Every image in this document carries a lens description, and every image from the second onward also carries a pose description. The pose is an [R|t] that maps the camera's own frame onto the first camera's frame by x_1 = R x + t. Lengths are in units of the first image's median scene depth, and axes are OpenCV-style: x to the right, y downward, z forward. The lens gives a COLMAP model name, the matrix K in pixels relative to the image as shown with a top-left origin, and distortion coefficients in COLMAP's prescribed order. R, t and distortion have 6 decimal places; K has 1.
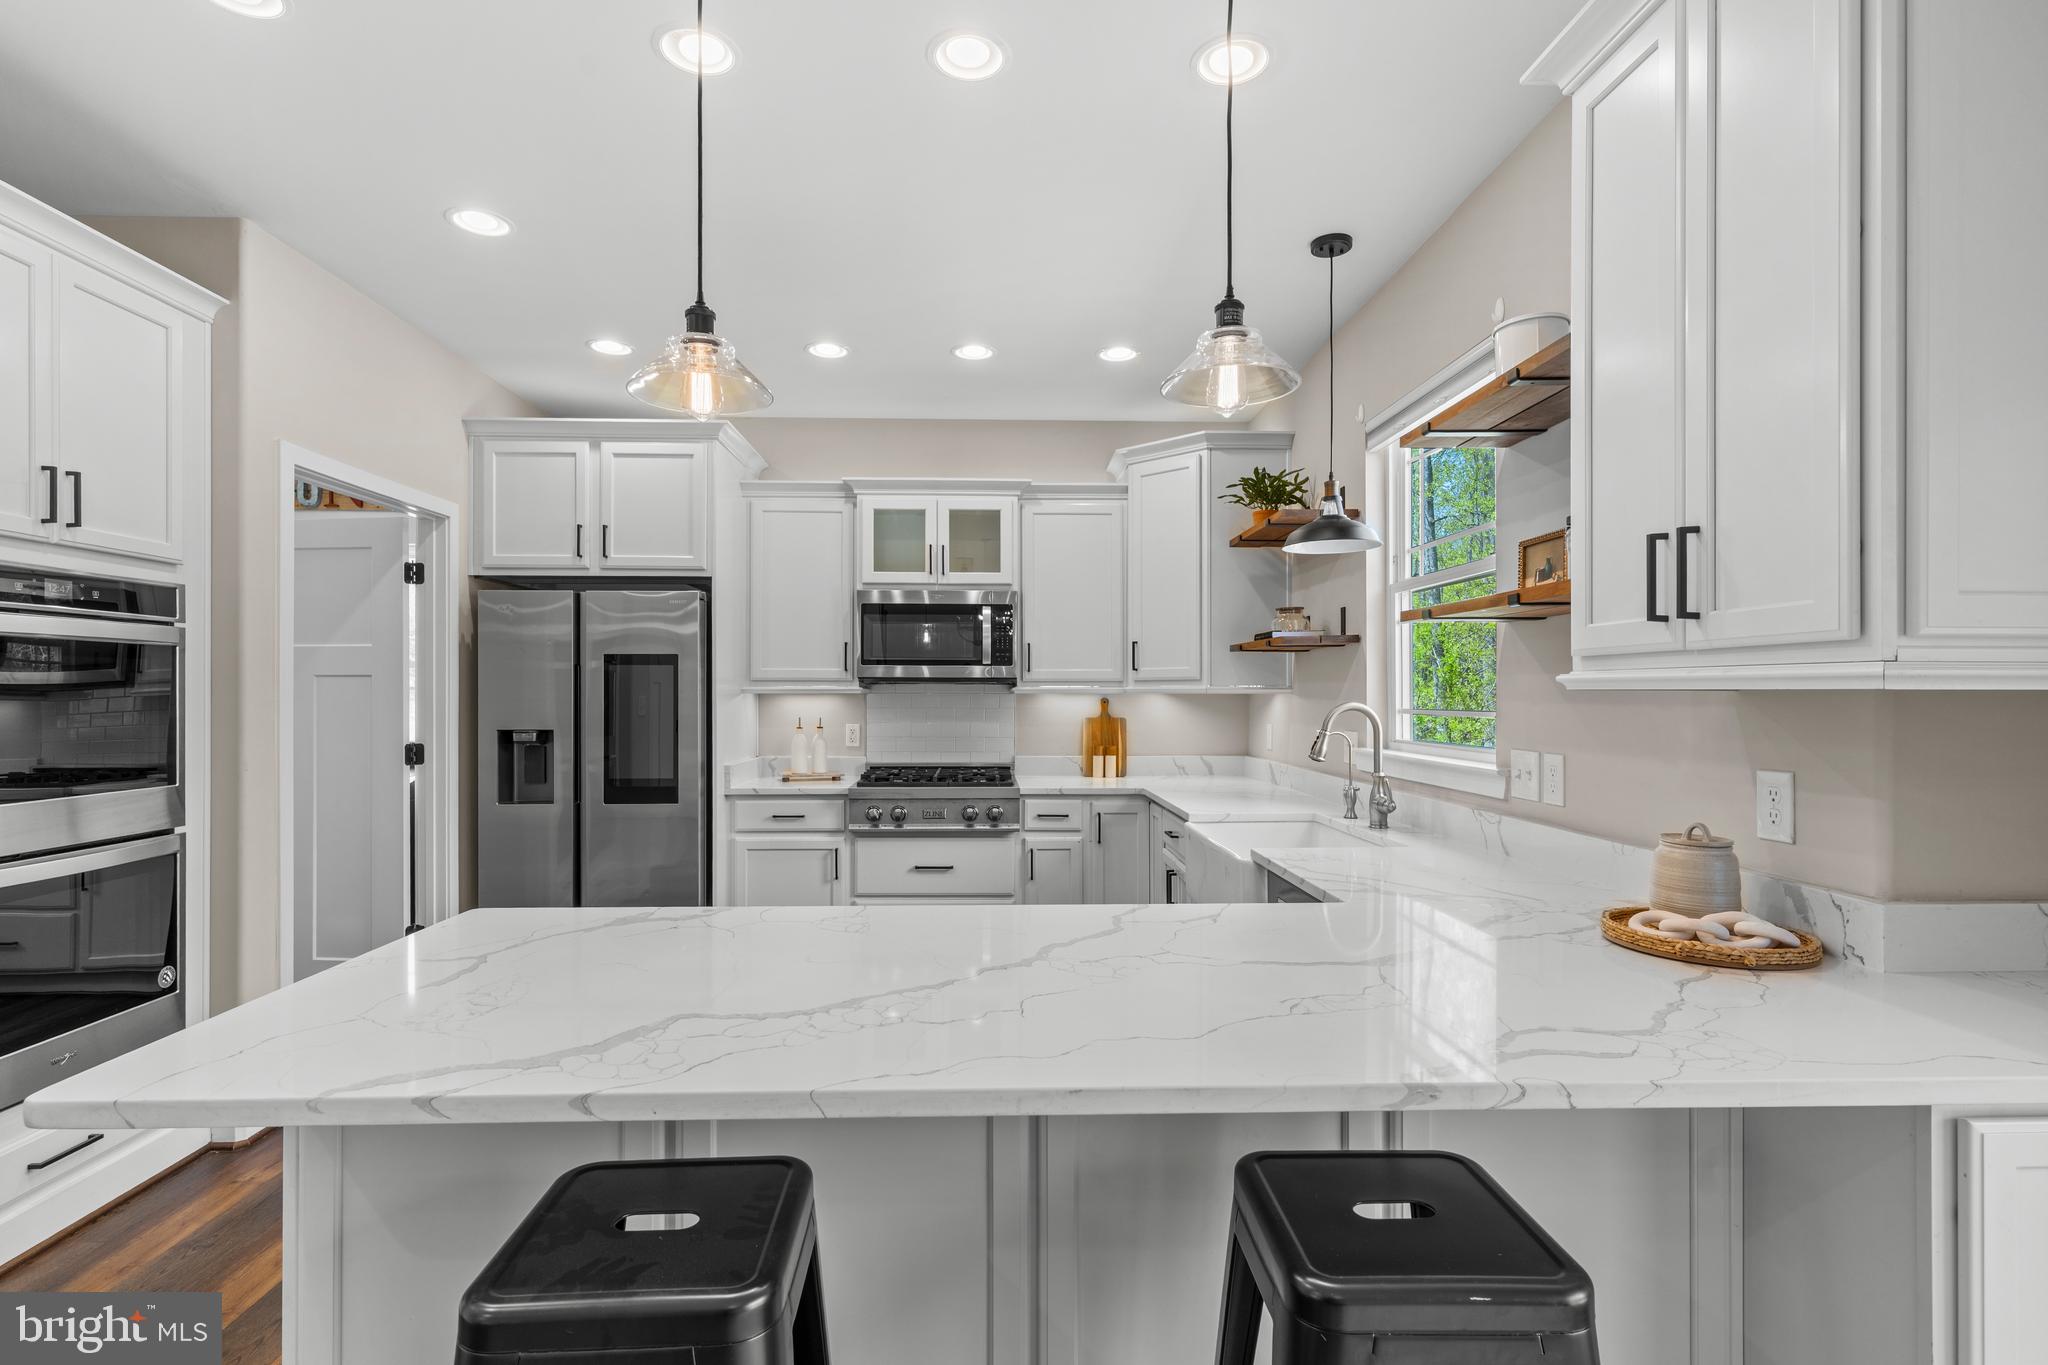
lens RADIAL K [[982.9, 0, 1014.7], [0, 982.9, 694.4], [0, 0, 1]] dist [0.000402, 0.000285]
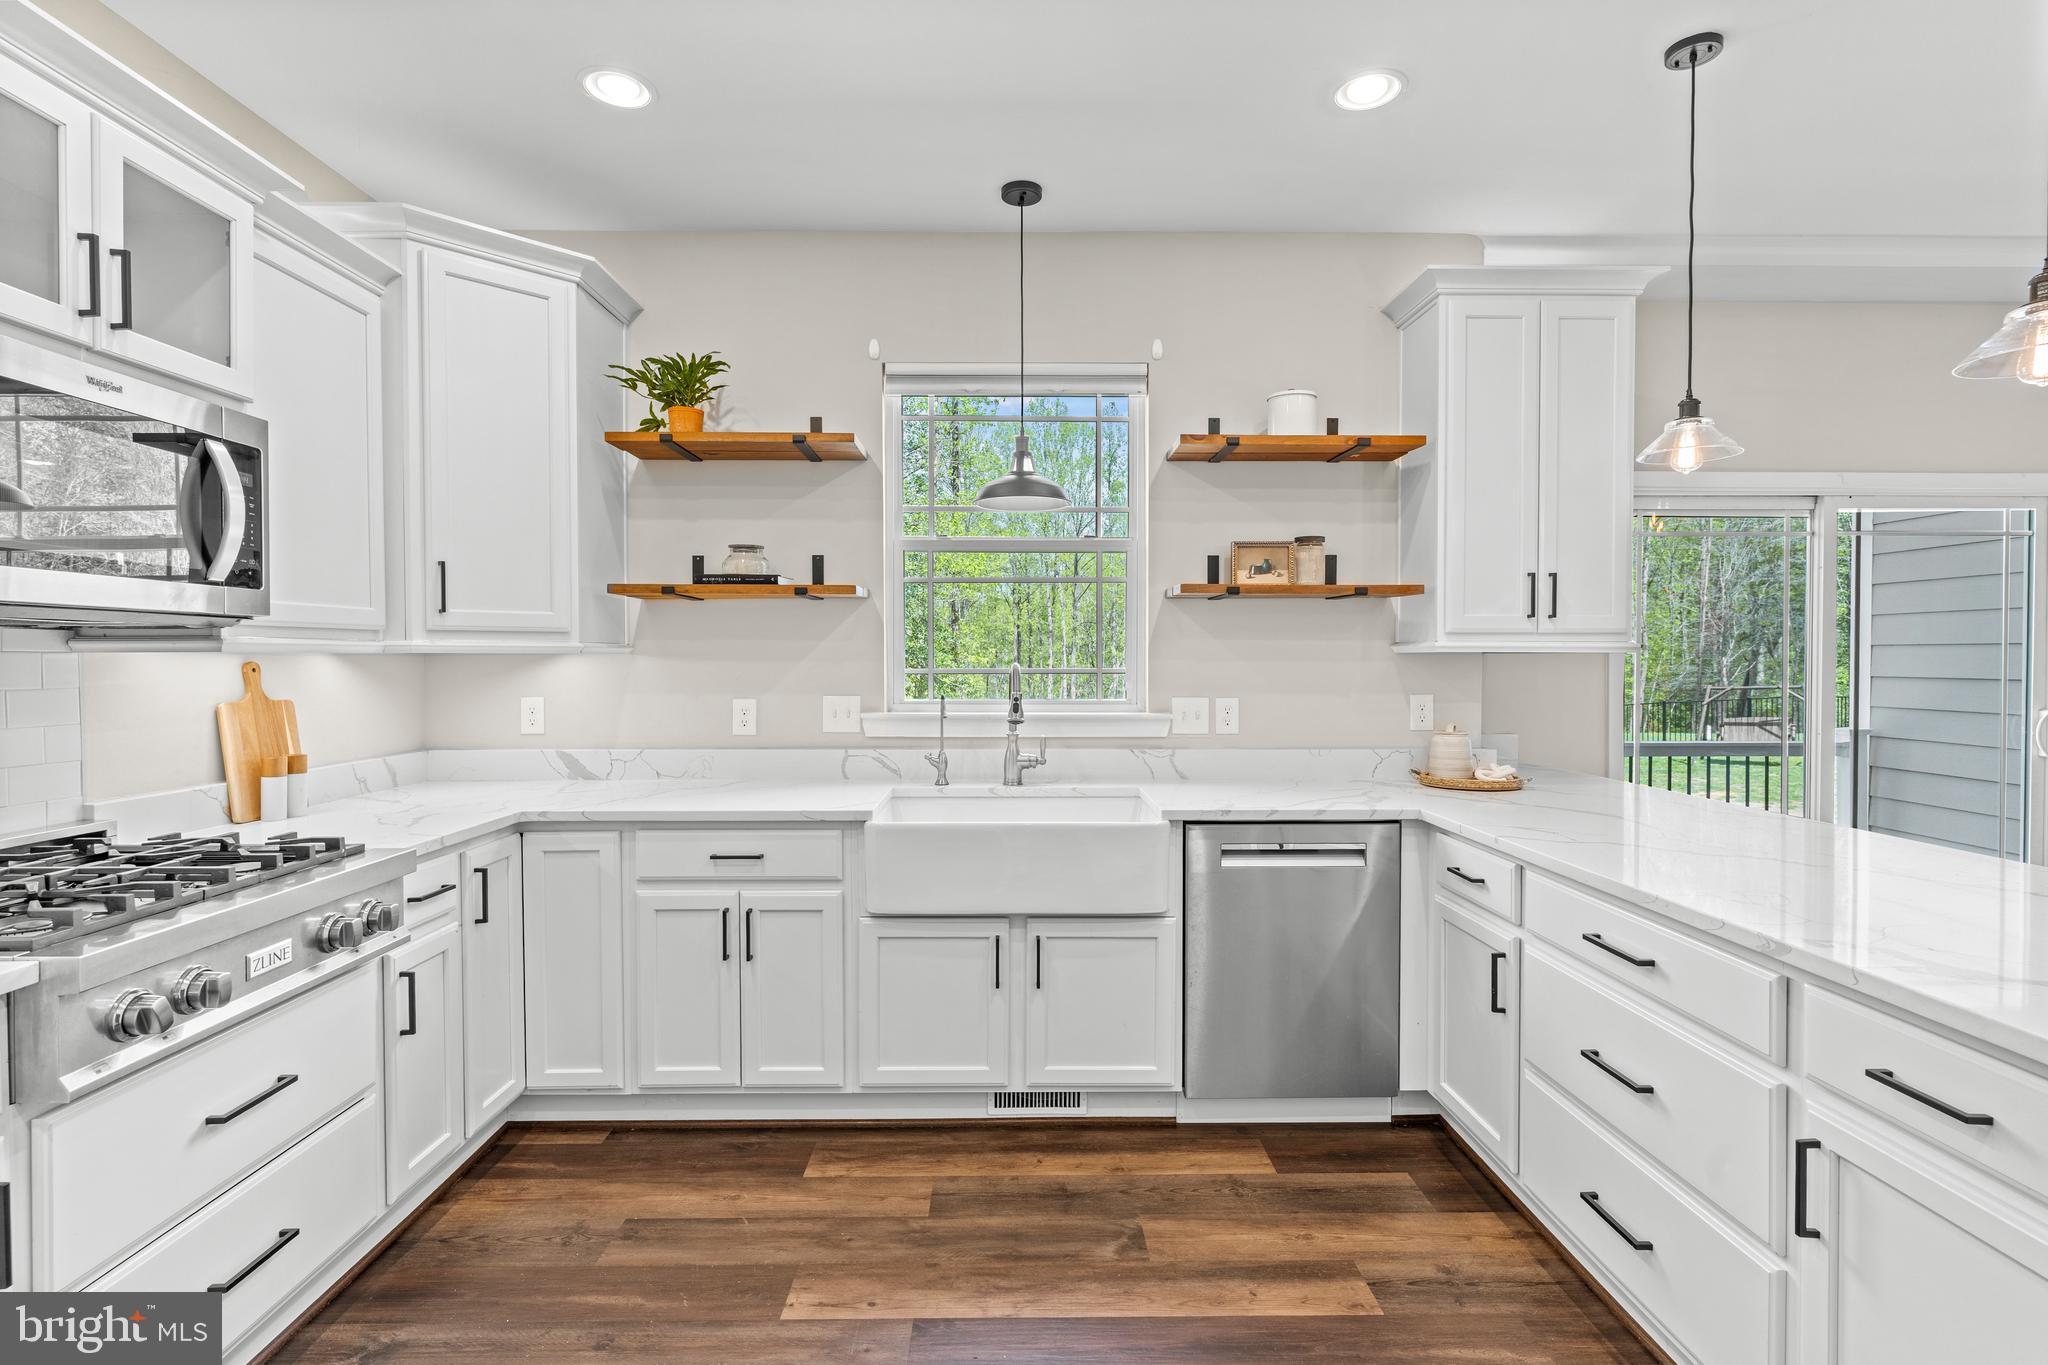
lens RADIAL K [[987.9, 0, 1024.0], [0, 987.9, 682.5], [0, 0, 1]] dist [0.000373, 0.000282]
pose [[0.022962, -0.022508, 0.999483, -0.486053], [0.001903, 0.999746, 0.022470, 0.003933], [-0.999735, 0.001386, 0.022999, 0.715478]]
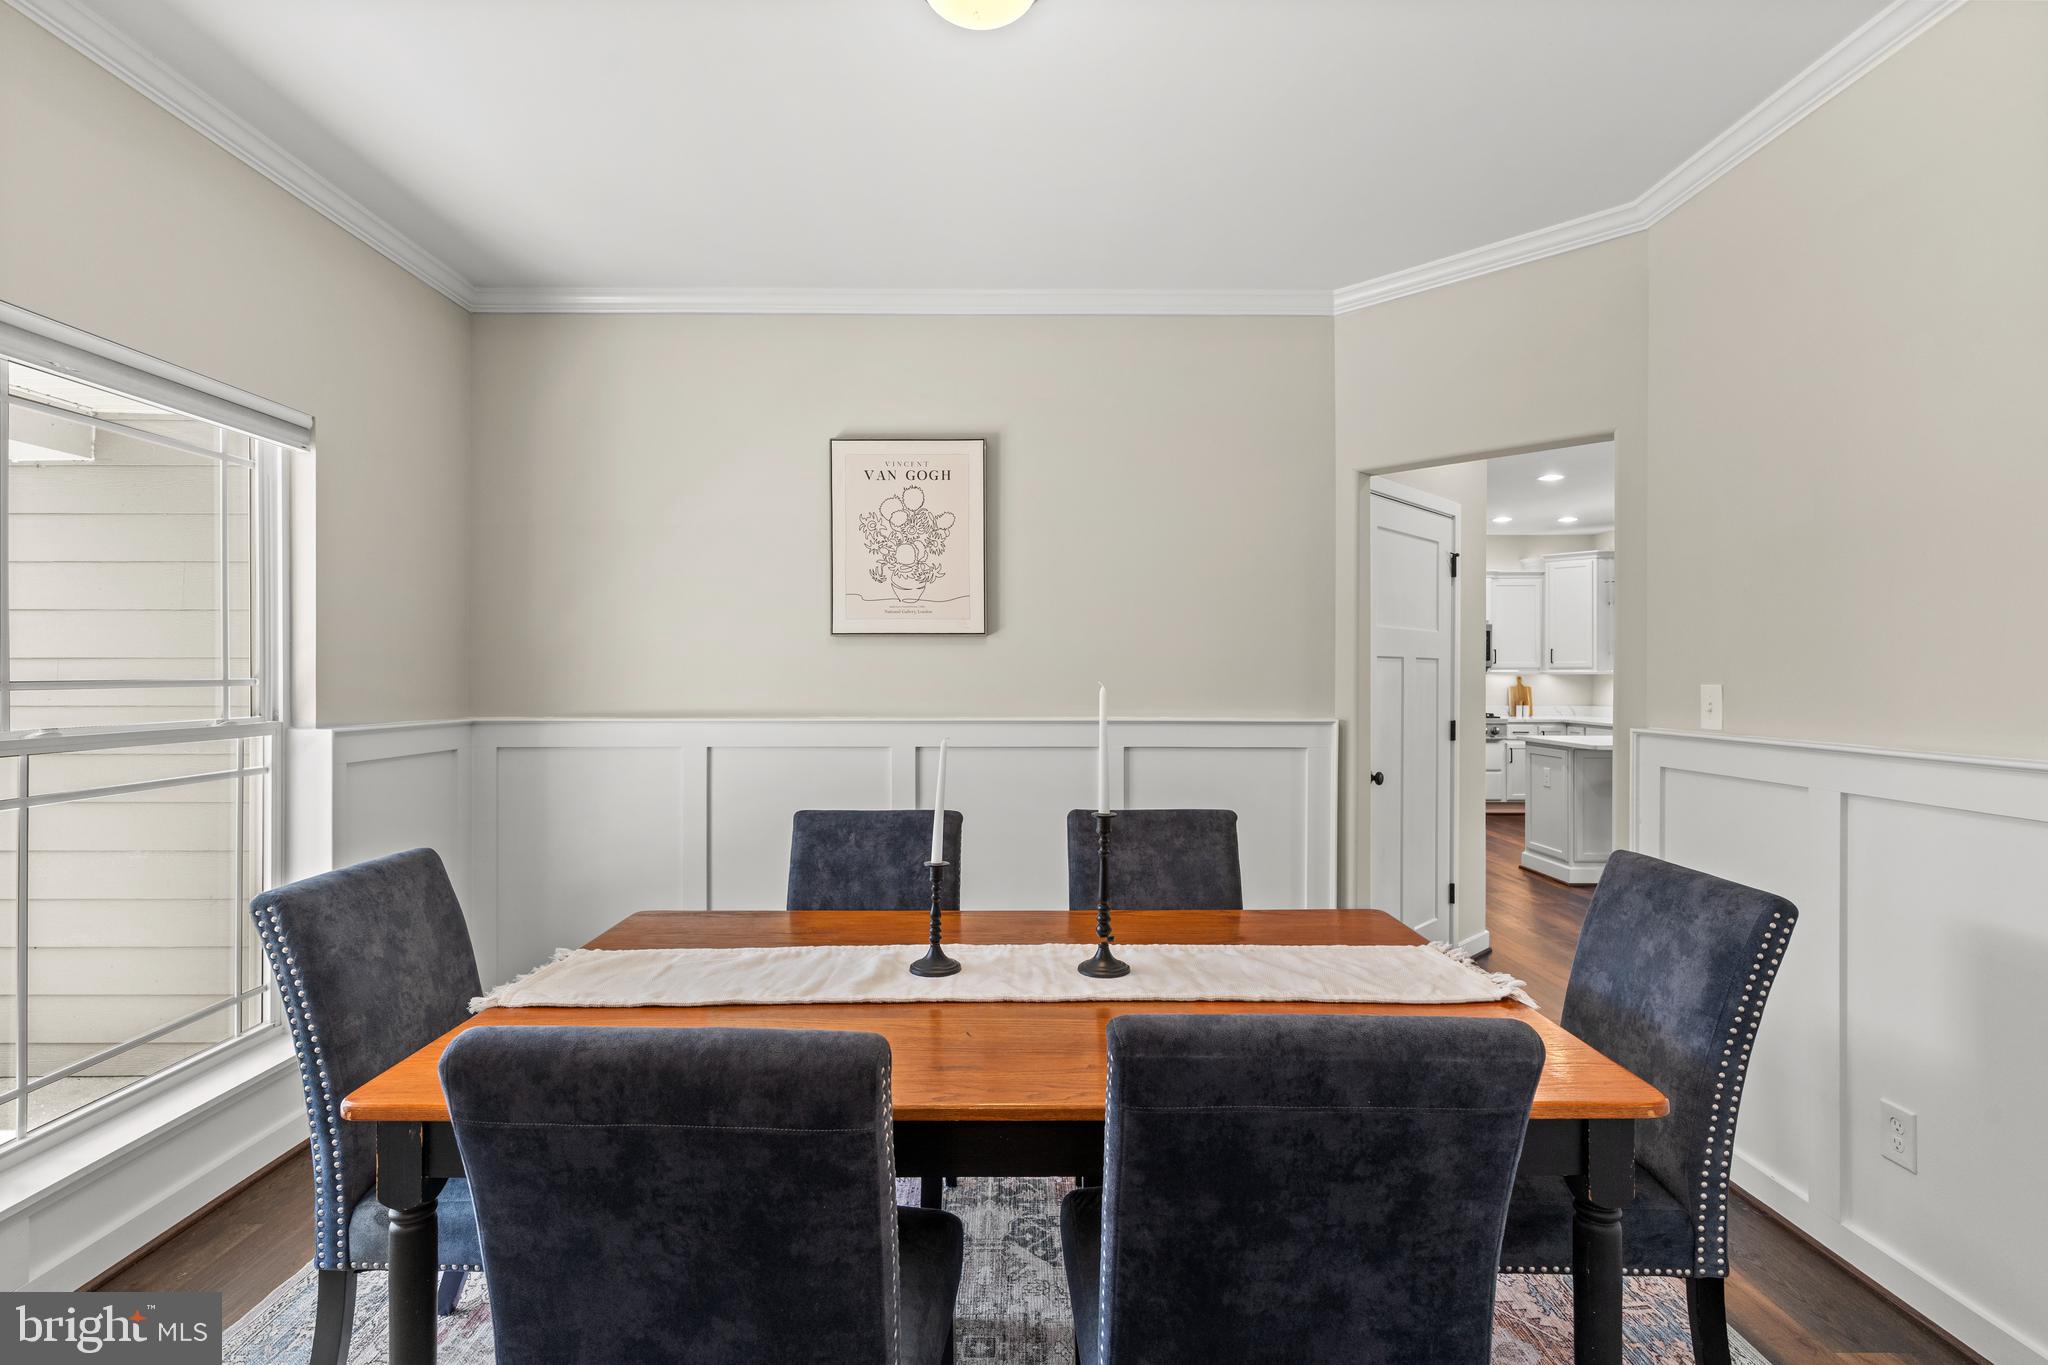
lens RADIAL K [[973.8, 0, 1018.0], [0, 973.8, 664.6], [0, 0, 1]] dist [0.001393, 0.000595]
pose [[0.999380, 0.002289, -0.035125, -1.012371], [-0.002567, 0.999966, -0.007871, -0.002946], [0.035106, 0.007956, 0.999352, -1.181124]]
